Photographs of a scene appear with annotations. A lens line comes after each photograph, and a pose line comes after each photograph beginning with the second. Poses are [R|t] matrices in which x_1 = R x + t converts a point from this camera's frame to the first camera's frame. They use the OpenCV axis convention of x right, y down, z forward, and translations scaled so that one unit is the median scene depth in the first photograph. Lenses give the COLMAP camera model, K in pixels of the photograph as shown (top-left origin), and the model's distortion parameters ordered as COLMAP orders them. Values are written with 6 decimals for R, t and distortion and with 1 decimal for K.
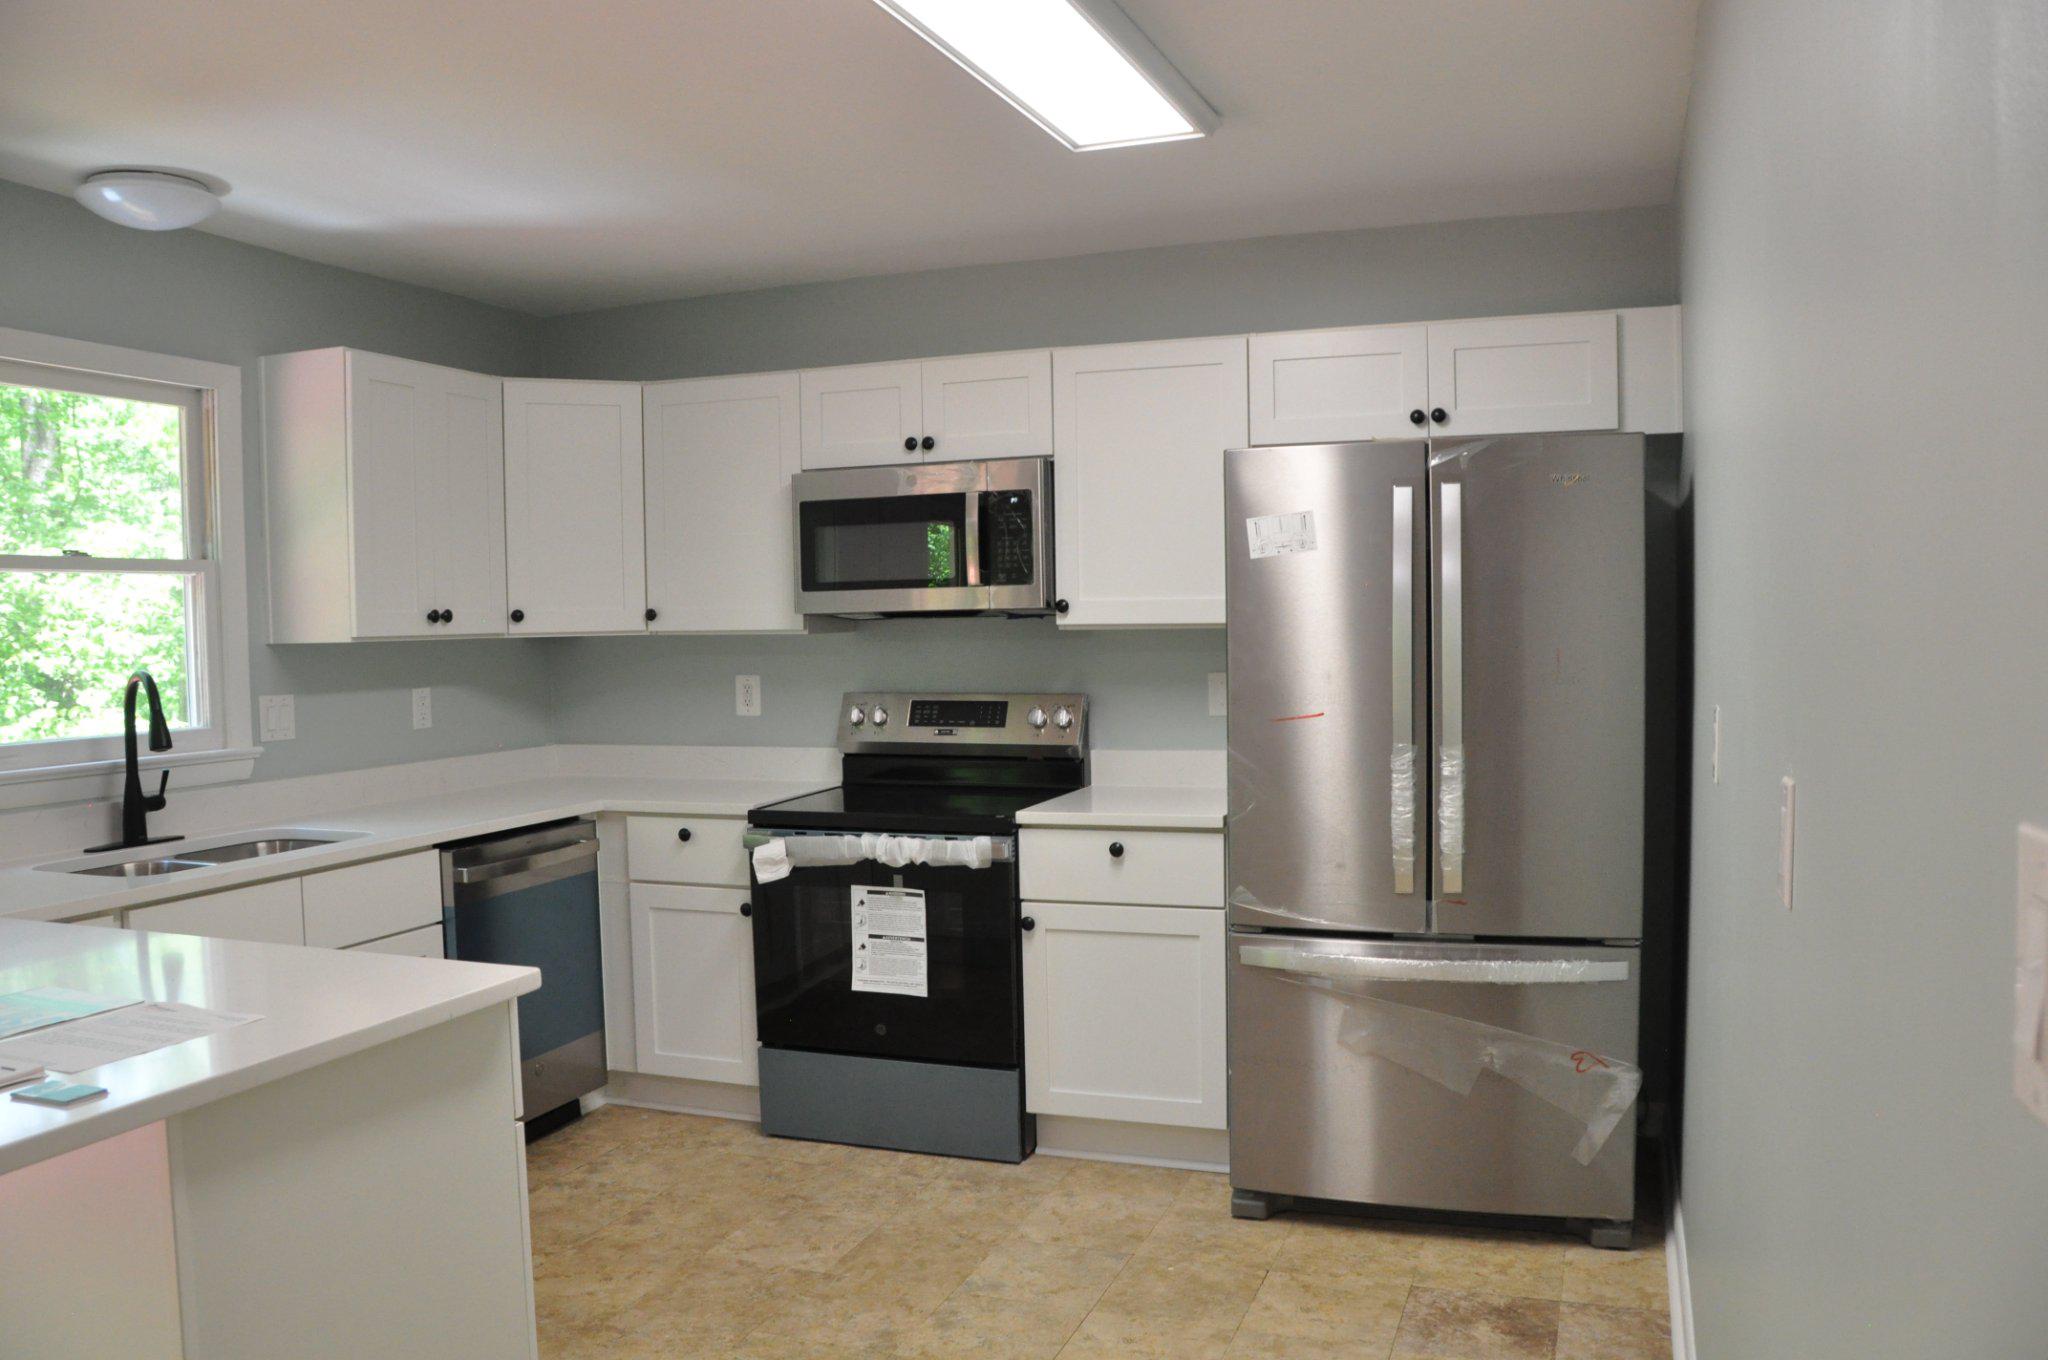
lens RADIAL K [[1608.0, 0, 1010.0], [0, 1608.0, 698.9], [0, 0, 1]] dist [-0.143287, 0.101339]
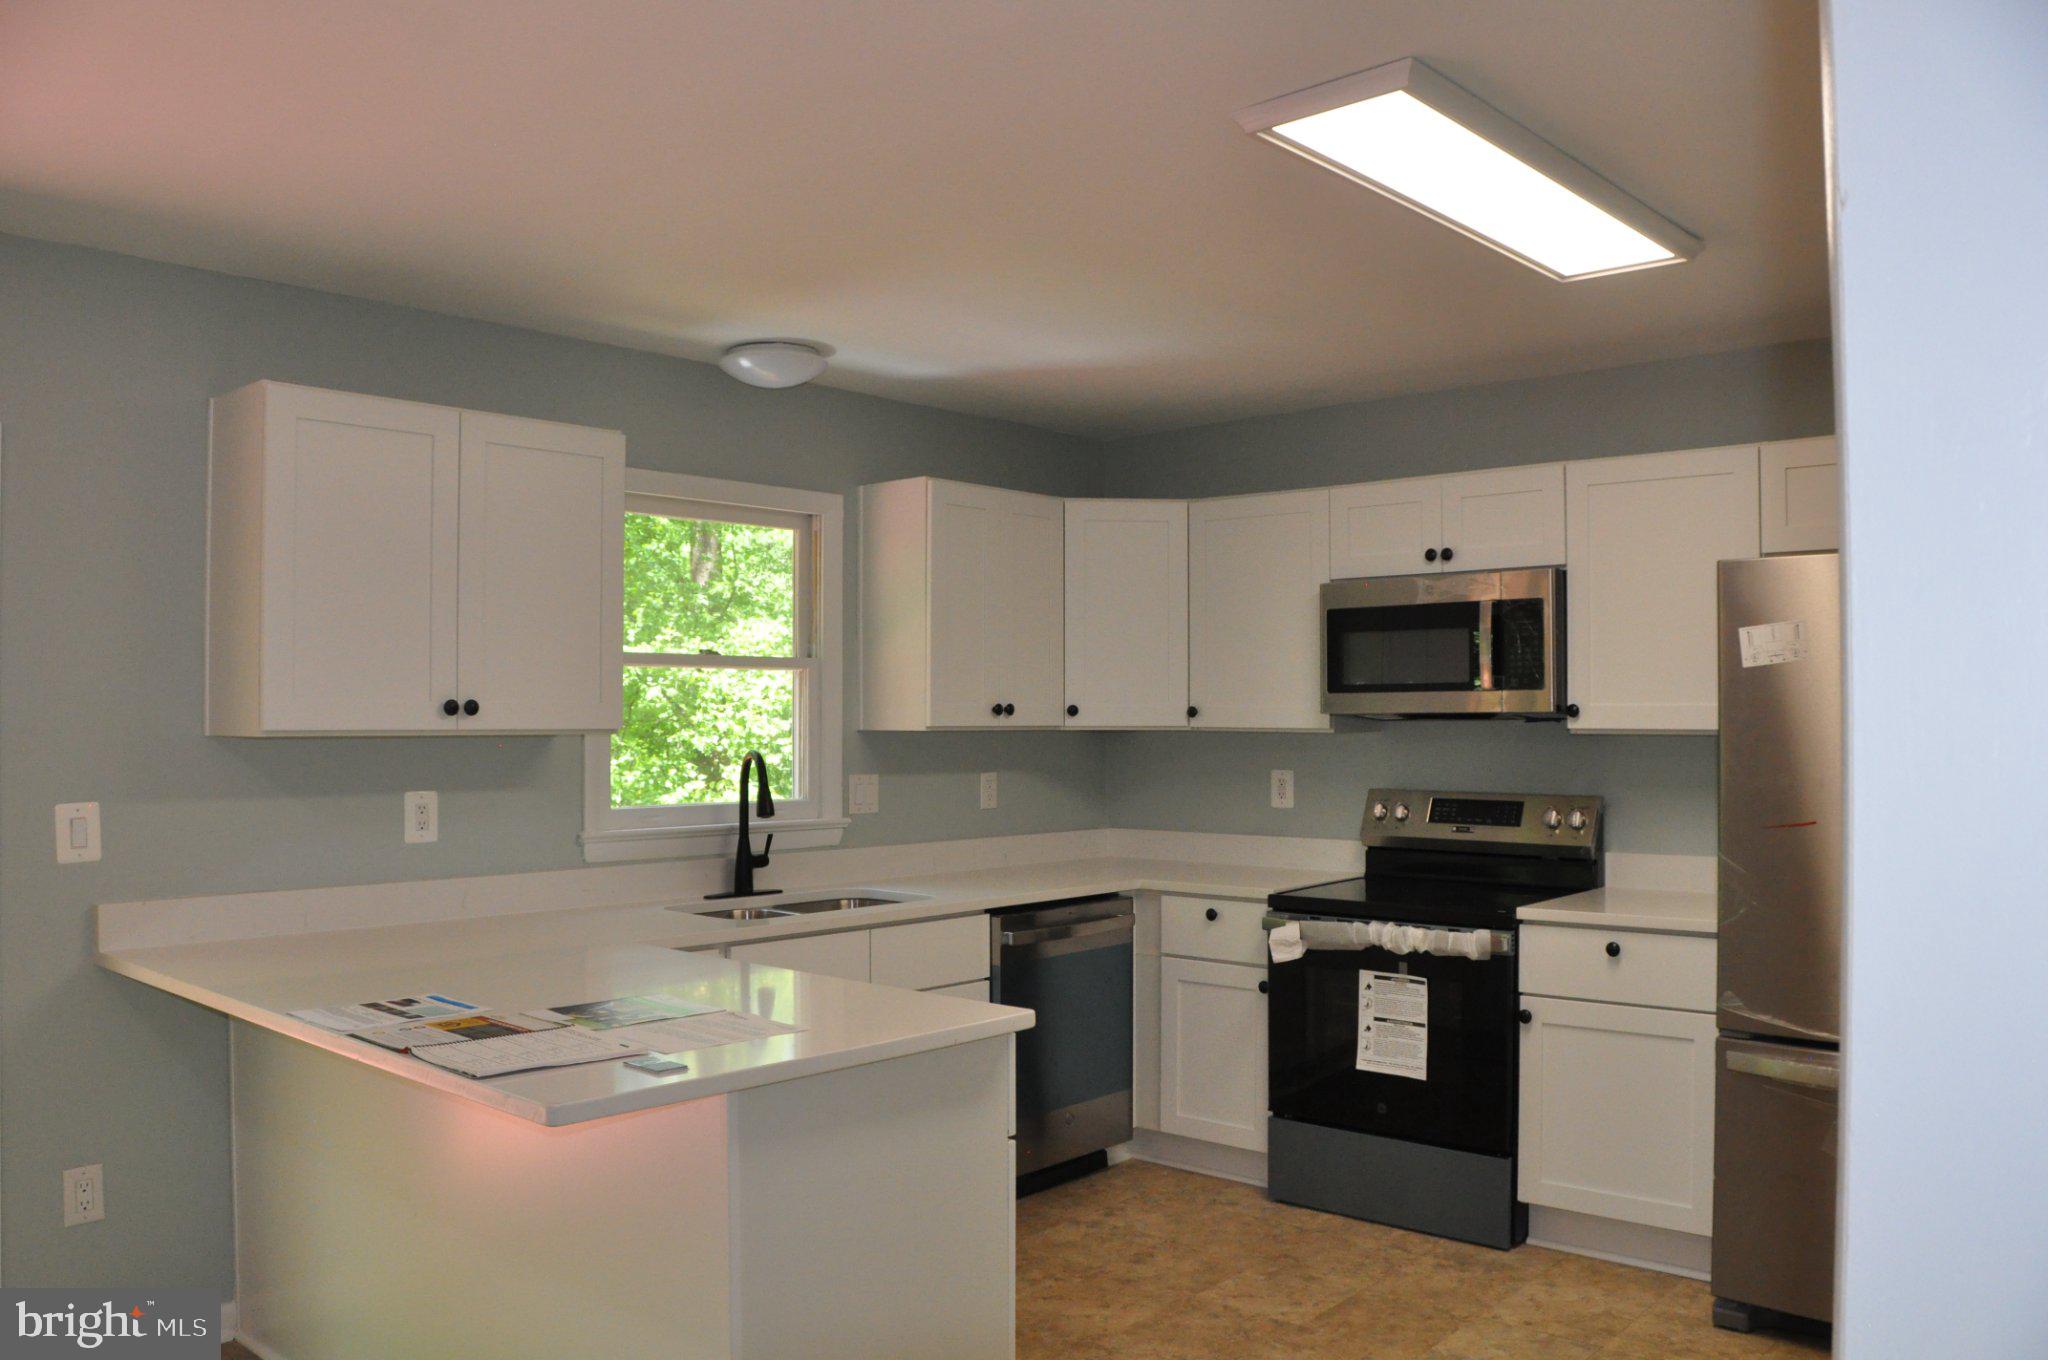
lens RADIAL K [[1608.0, 0, 1019.3], [0, 1608.0, 688.2], [0, 0, 1]] dist [-0.143287, 0.101339]
pose [[0.933717, 0.011102, -0.357839, 0.067227], [-0.034661, 0.997627, -0.059492, 0.000695], [0.356329, 0.067952, 0.931886, -0.077486]]
